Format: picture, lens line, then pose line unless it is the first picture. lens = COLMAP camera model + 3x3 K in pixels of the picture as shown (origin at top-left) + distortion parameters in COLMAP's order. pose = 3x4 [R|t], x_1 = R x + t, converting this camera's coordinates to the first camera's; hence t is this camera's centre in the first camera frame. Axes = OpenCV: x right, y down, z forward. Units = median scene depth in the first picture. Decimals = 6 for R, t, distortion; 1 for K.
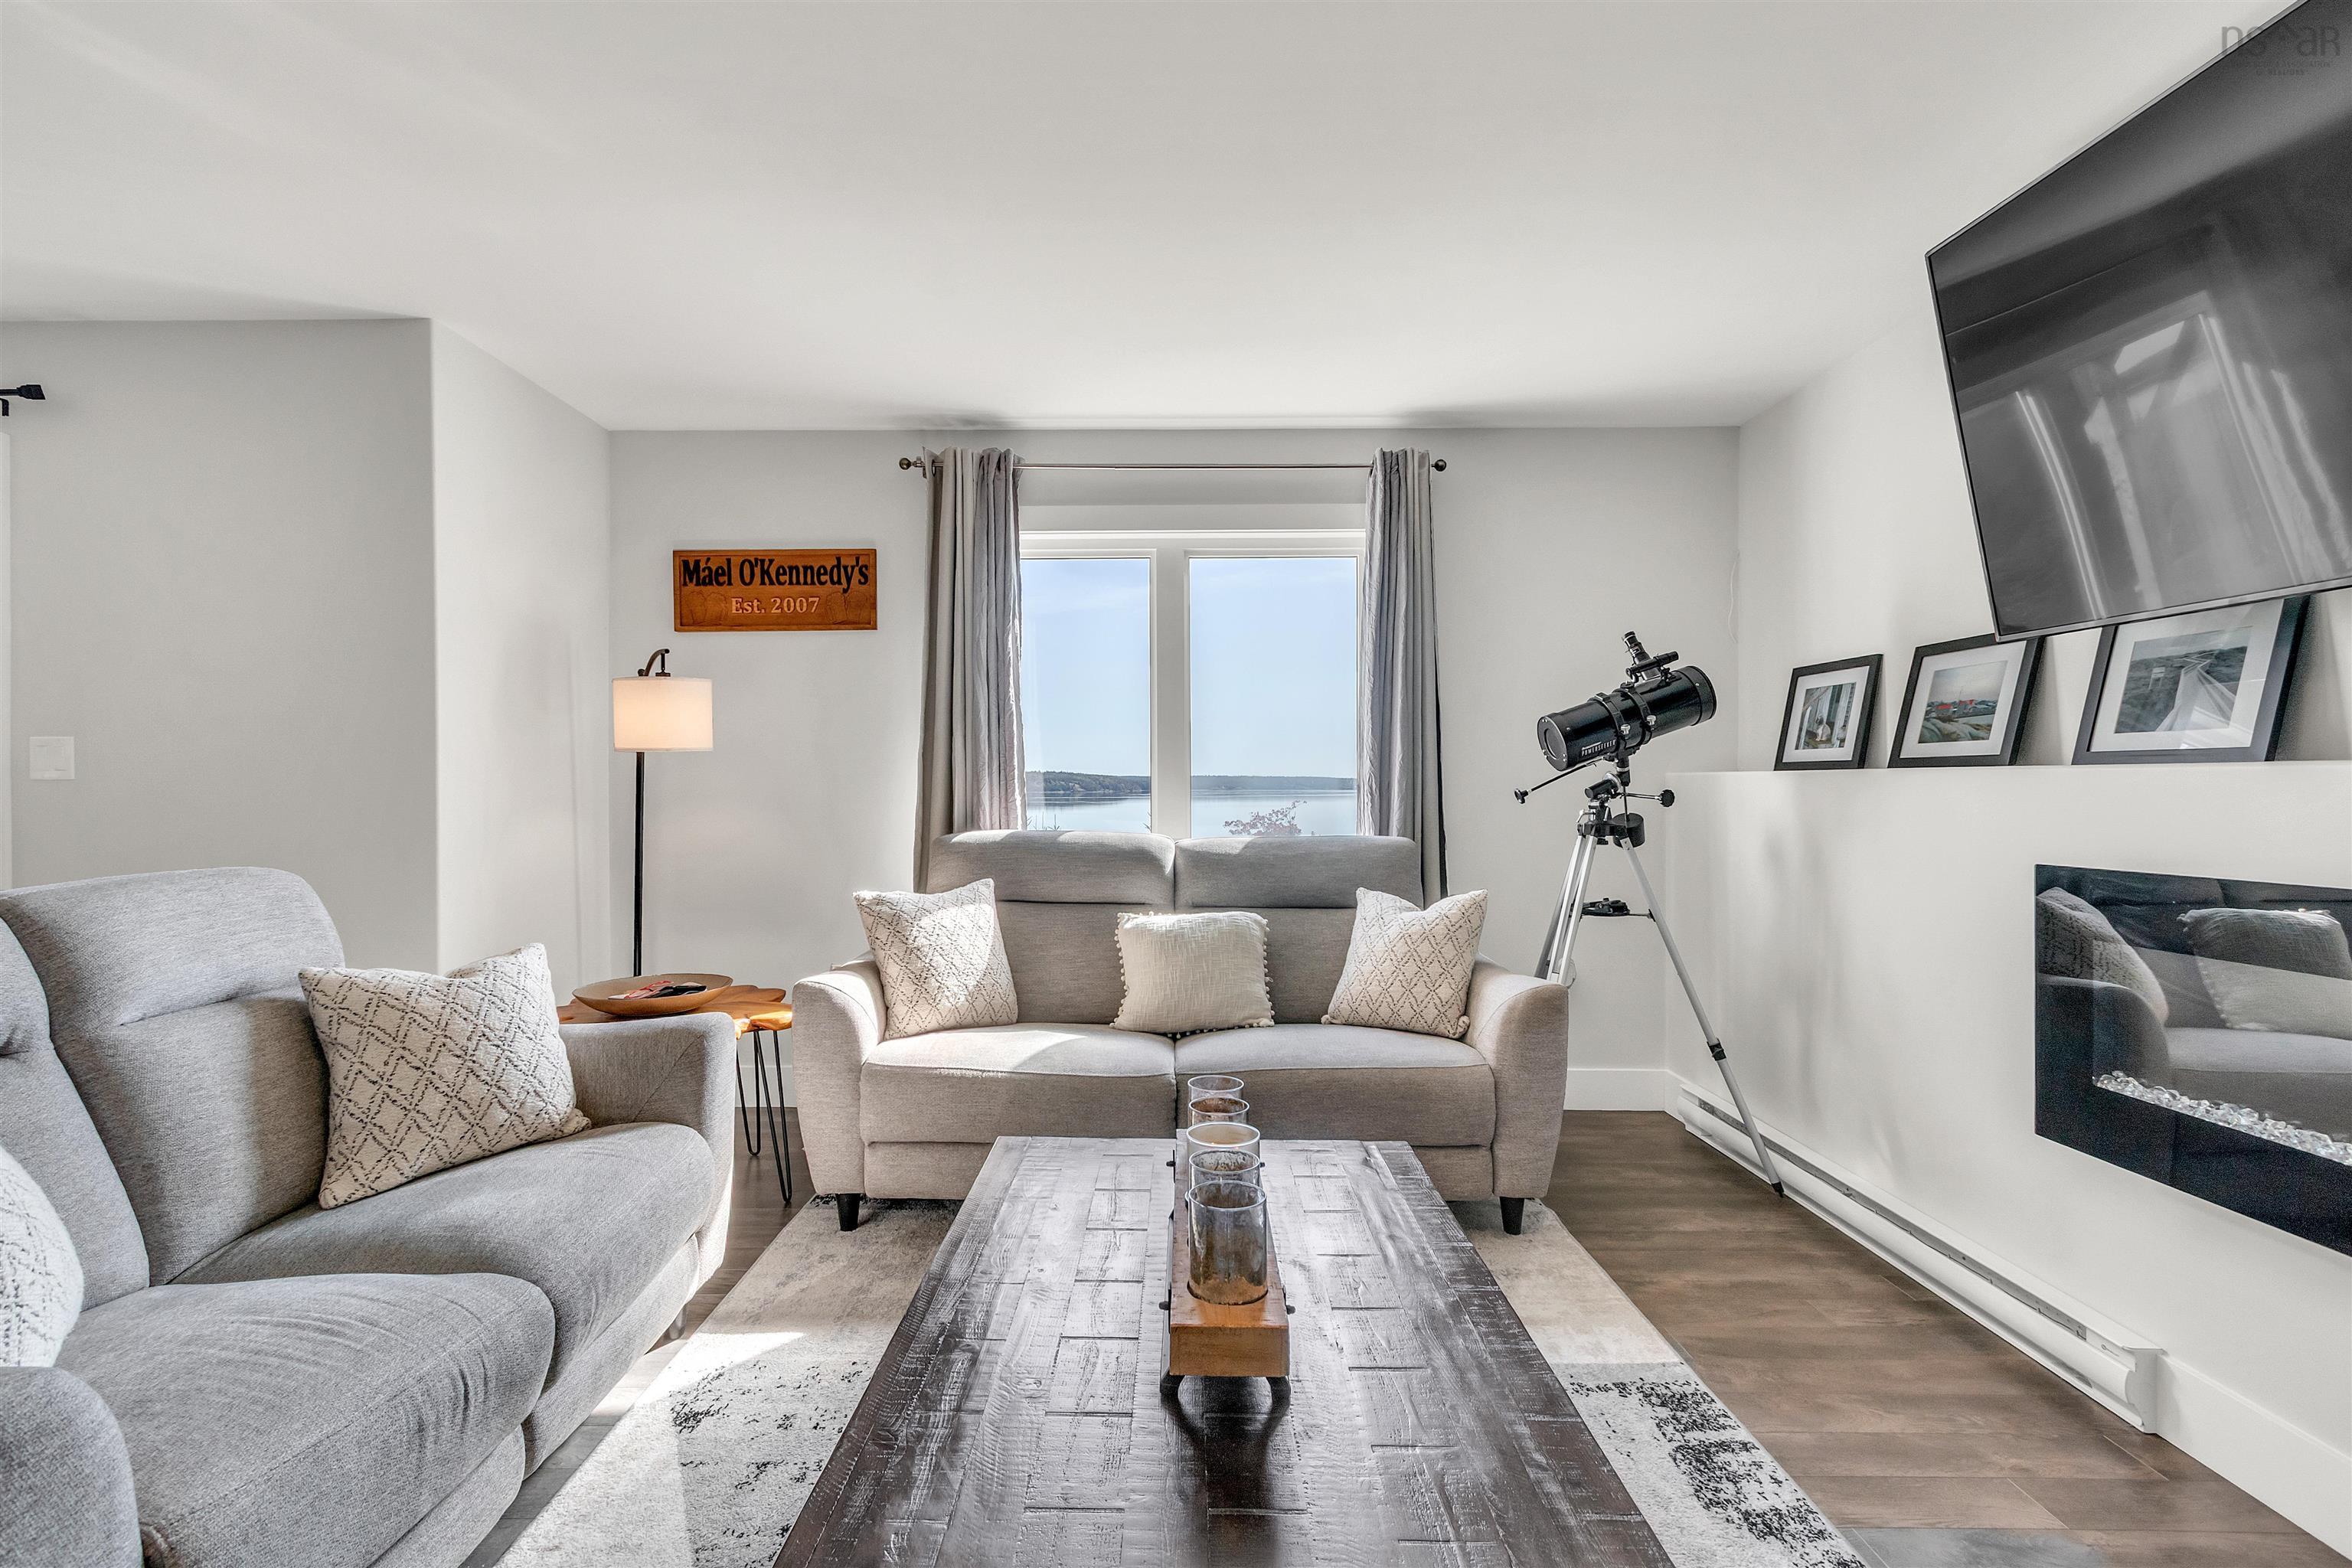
lens RADIAL K [[1070.6, 0, 1172.5], [0, 1070.6, 798.4], [0, 0, 1]] dist [0.016044, -0.003355]
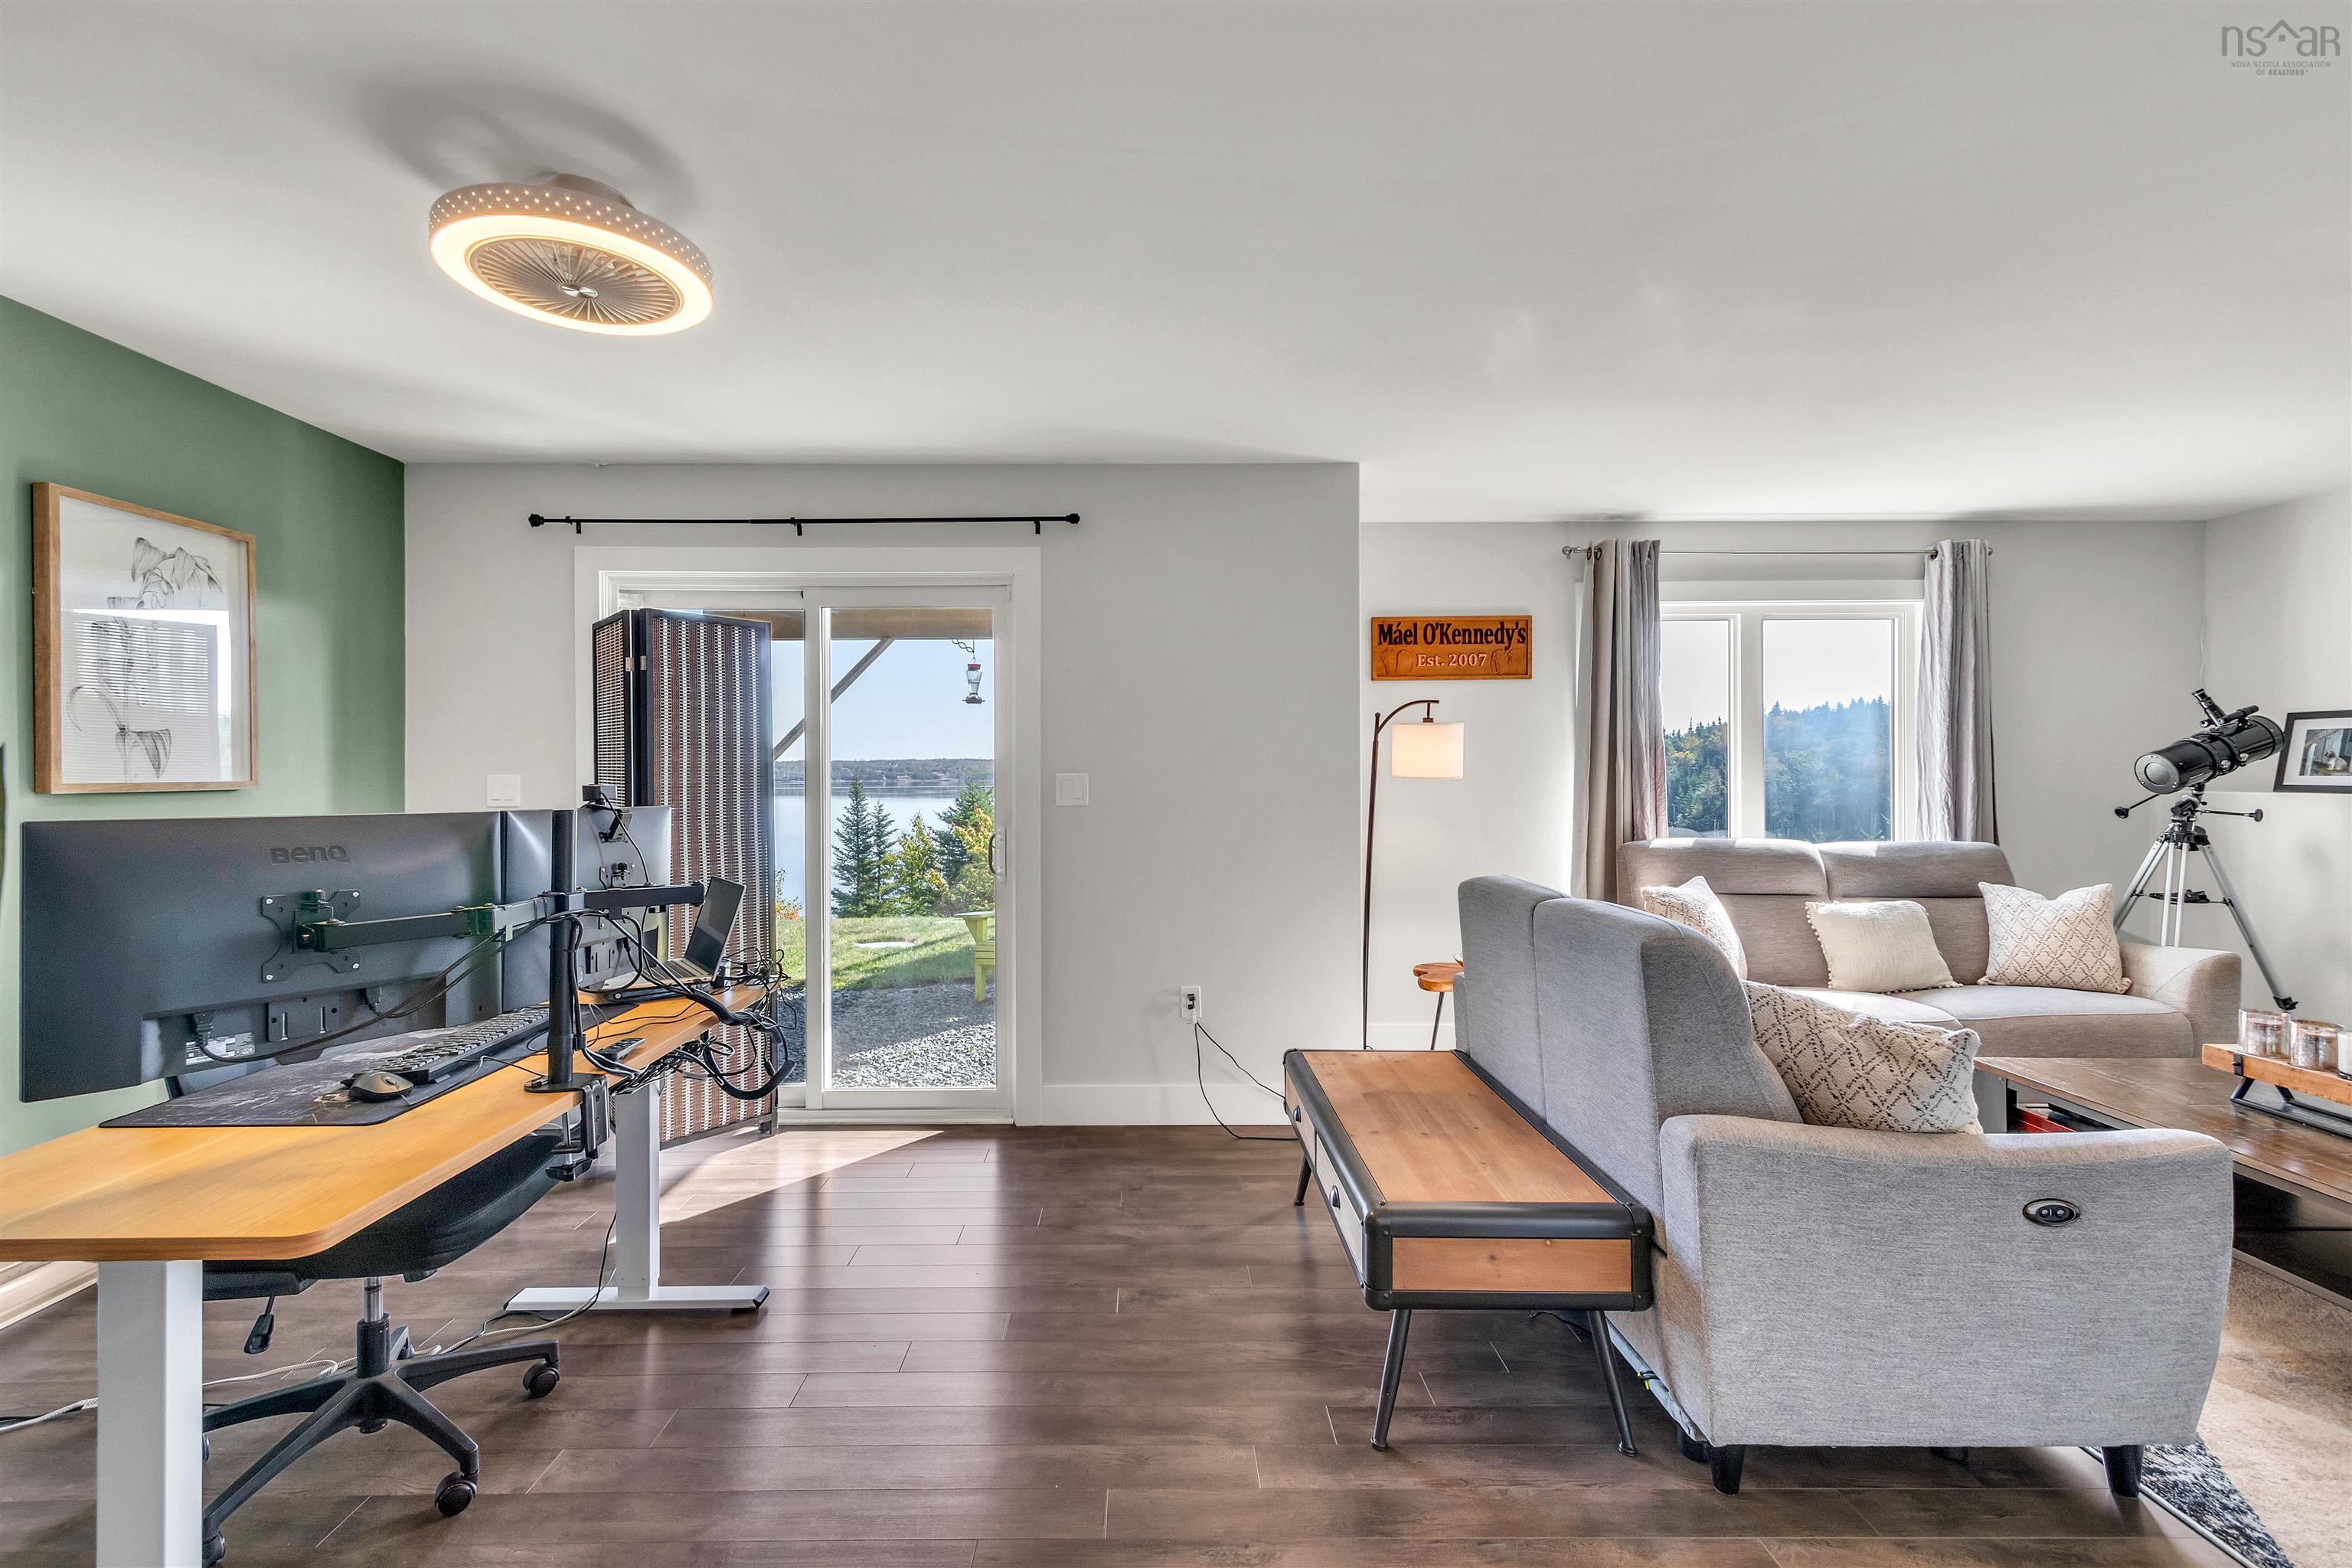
lens RADIAL K [[1070.6, 0, 1157.9], [0, 1070.6, 779.8], [0, 0, 1]] dist [0.016044, -0.003355]
pose [[0.999710, -0.002010, 0.024002, -0.860991], [0.002199, 0.999967, -0.007832, -0.033536], [-0.023986, 0.007883, 0.999681, -0.295131]]
